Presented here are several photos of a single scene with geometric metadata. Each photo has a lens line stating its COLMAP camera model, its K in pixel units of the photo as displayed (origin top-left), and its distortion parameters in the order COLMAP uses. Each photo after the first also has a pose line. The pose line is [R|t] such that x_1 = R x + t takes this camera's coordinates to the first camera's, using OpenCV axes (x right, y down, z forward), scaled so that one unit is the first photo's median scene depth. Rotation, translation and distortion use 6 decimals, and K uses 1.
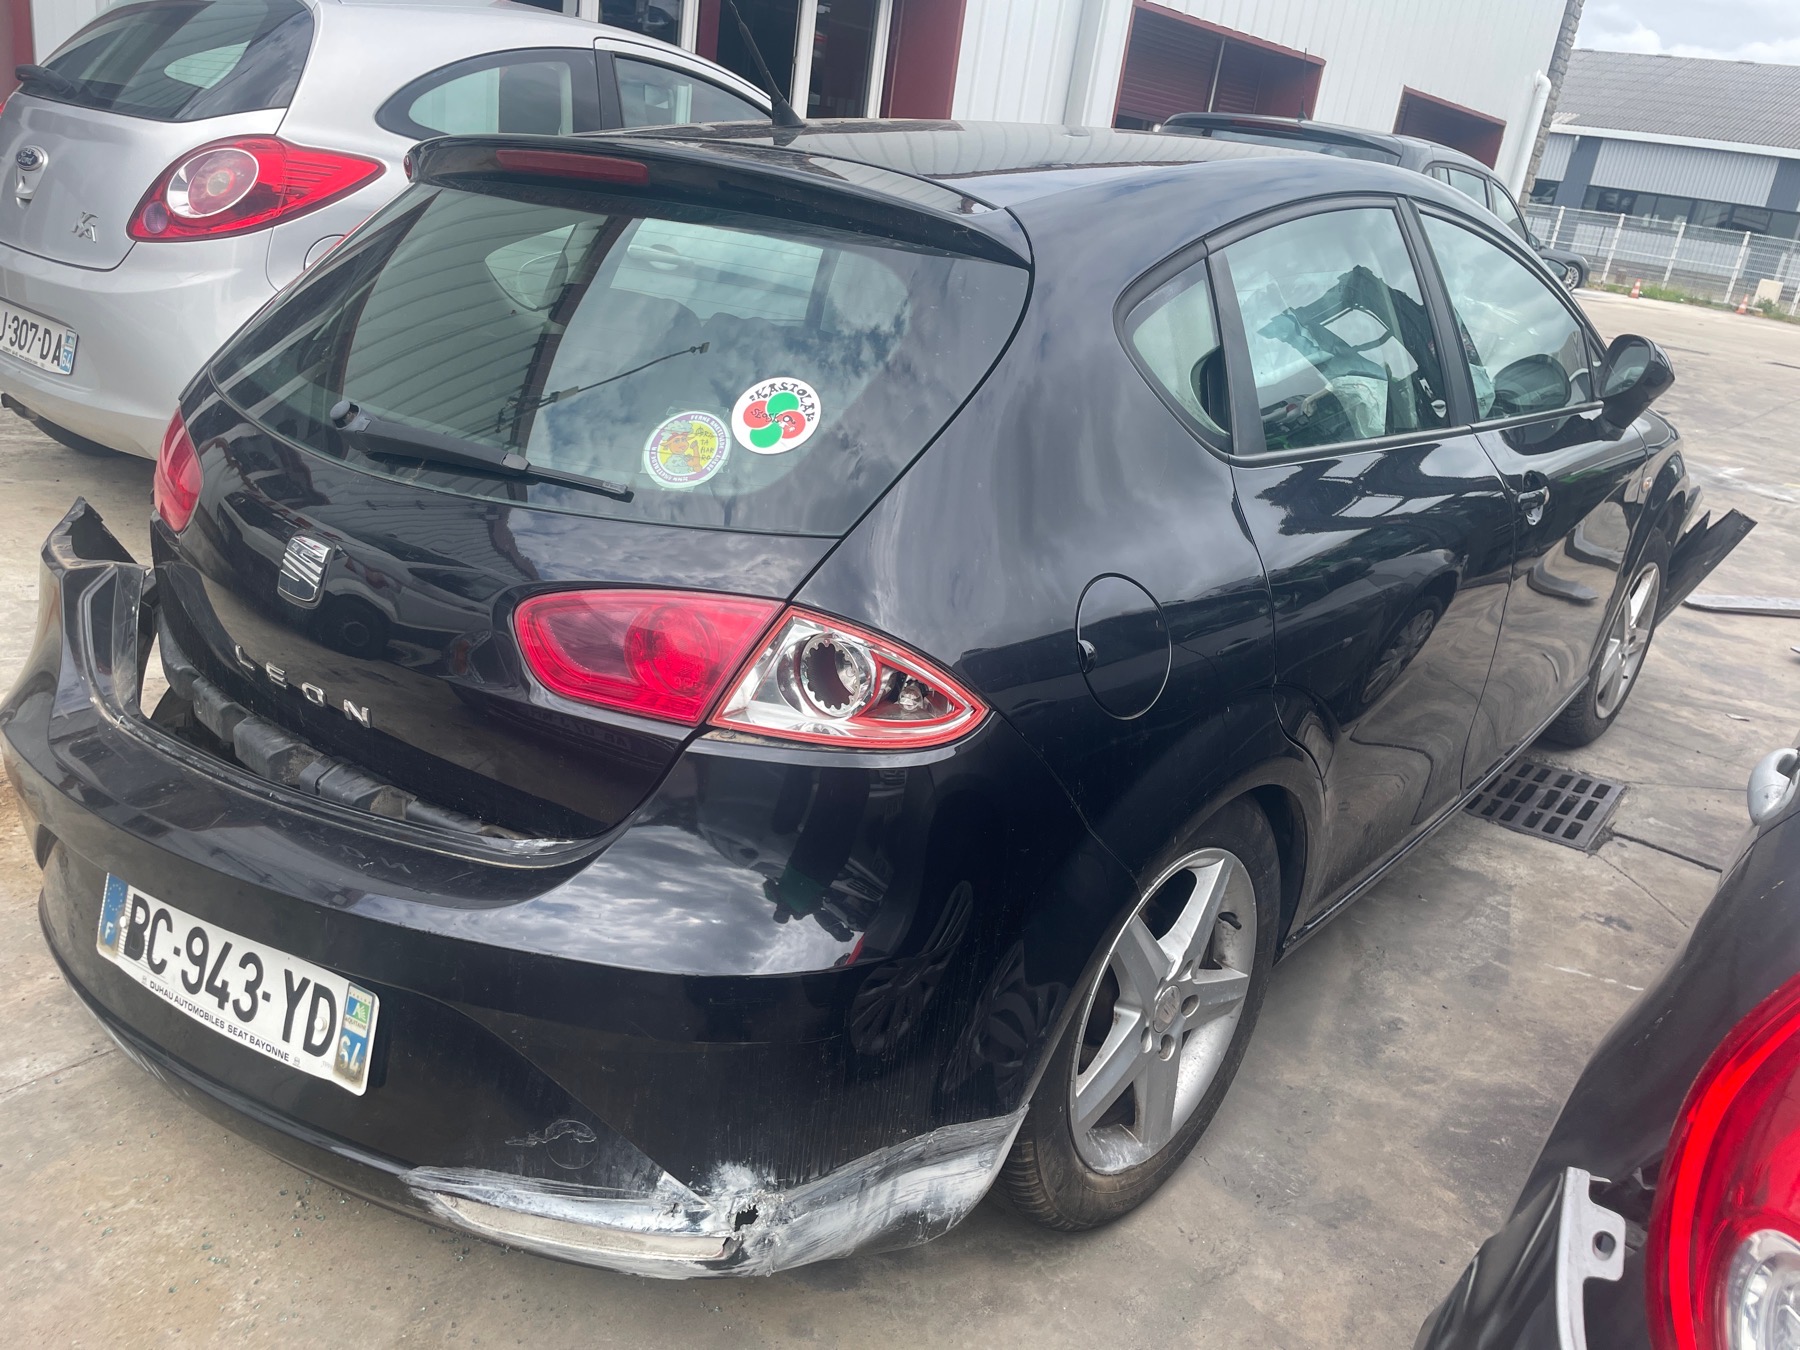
lens RADIAL K [[1283.4, 0, 933.3], [0, 1283.4, 730.8], [0, 0, 1]] dist [0.066664, -0.081812]
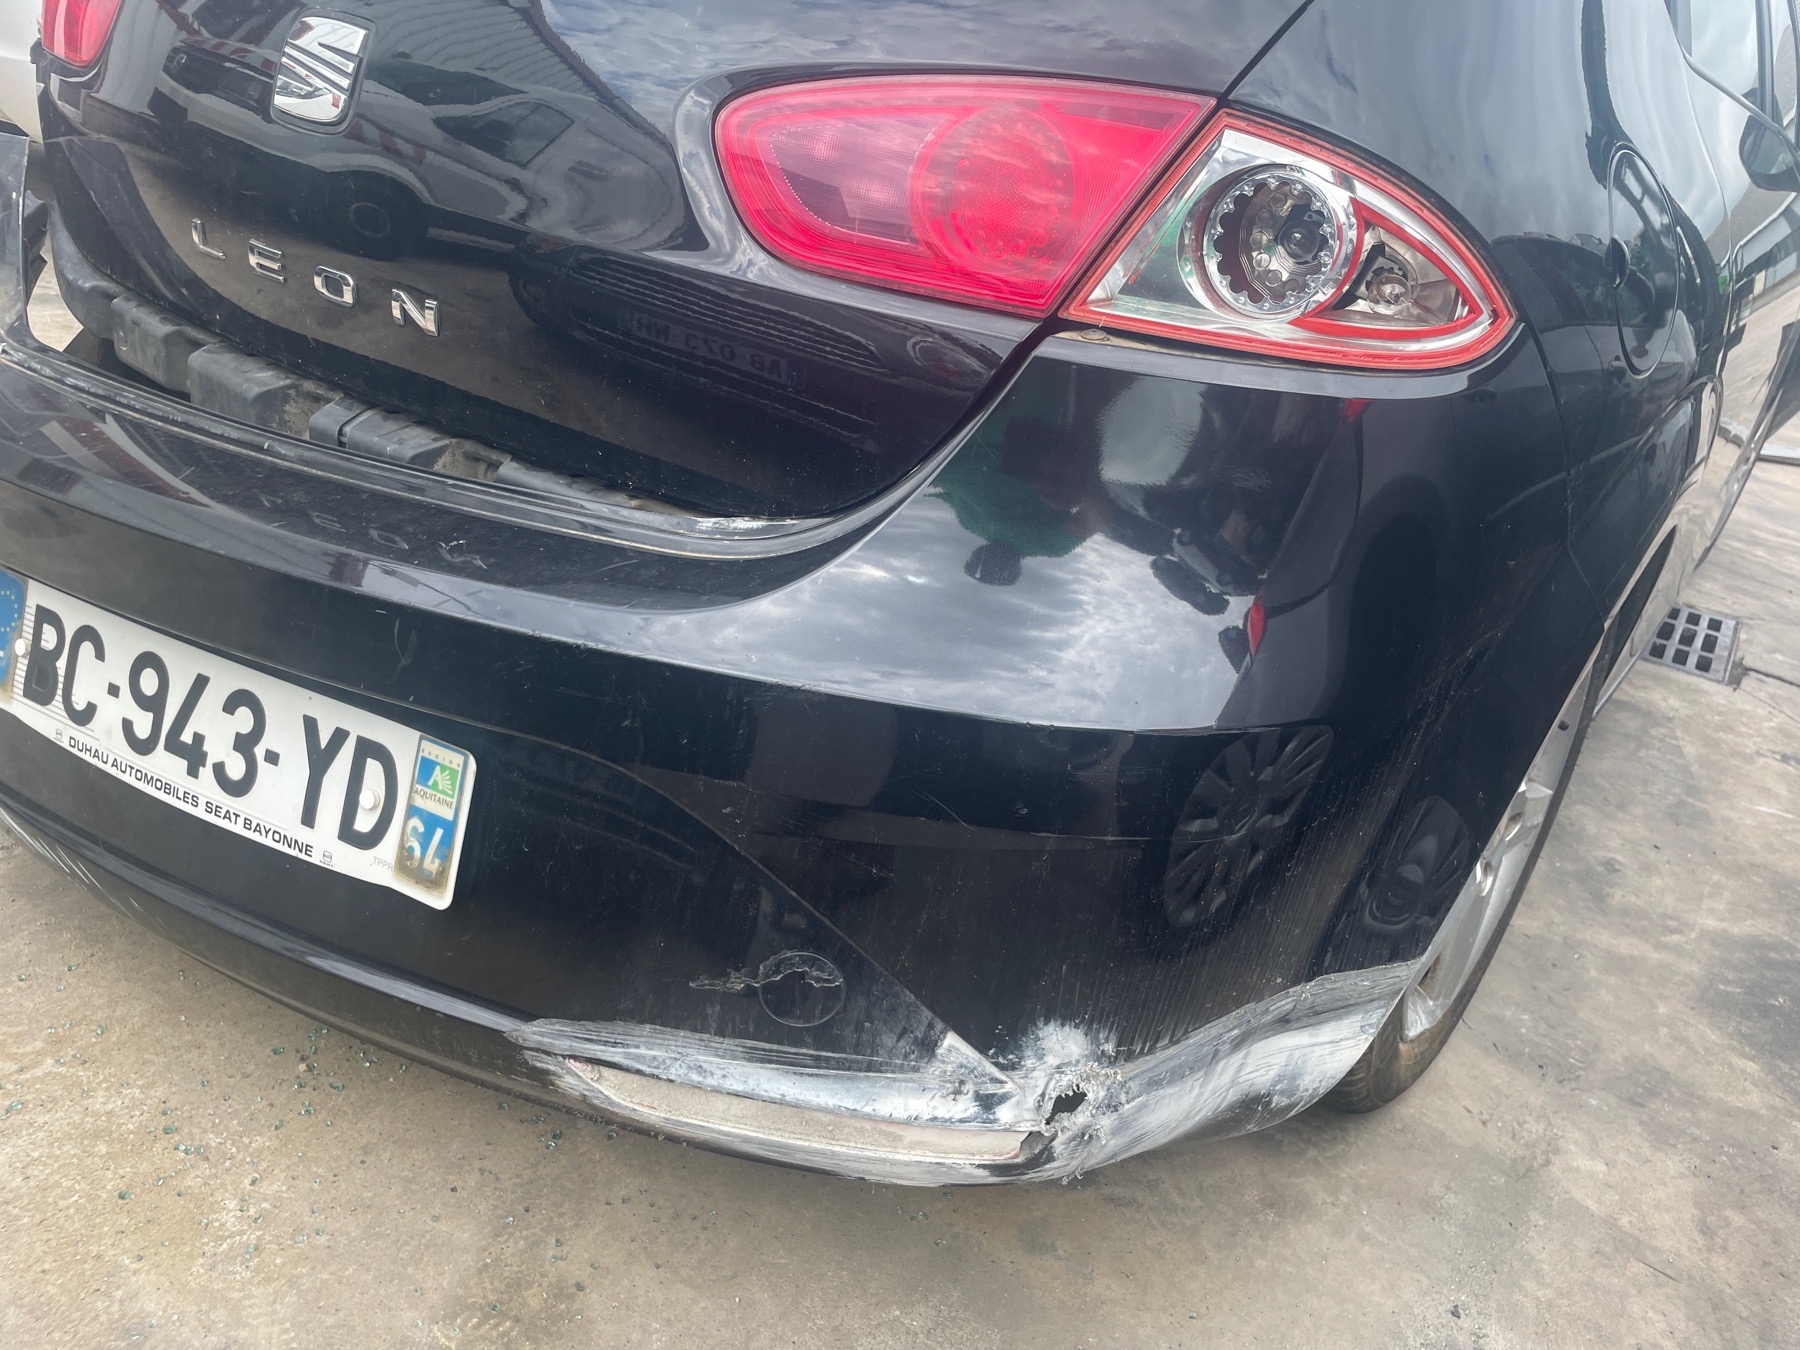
lens RADIAL K [[1283.4, 0, 933.3], [0, 1283.4, 730.8], [0, 0, 1]] dist [0.066664, -0.081812]
pose [[0.995098, 0.032883, 0.093265, -0.234010], [-0.042731, 0.993485, 0.105647, 0.103194], [-0.089183, -0.109114, 0.990020, 0.319207]]
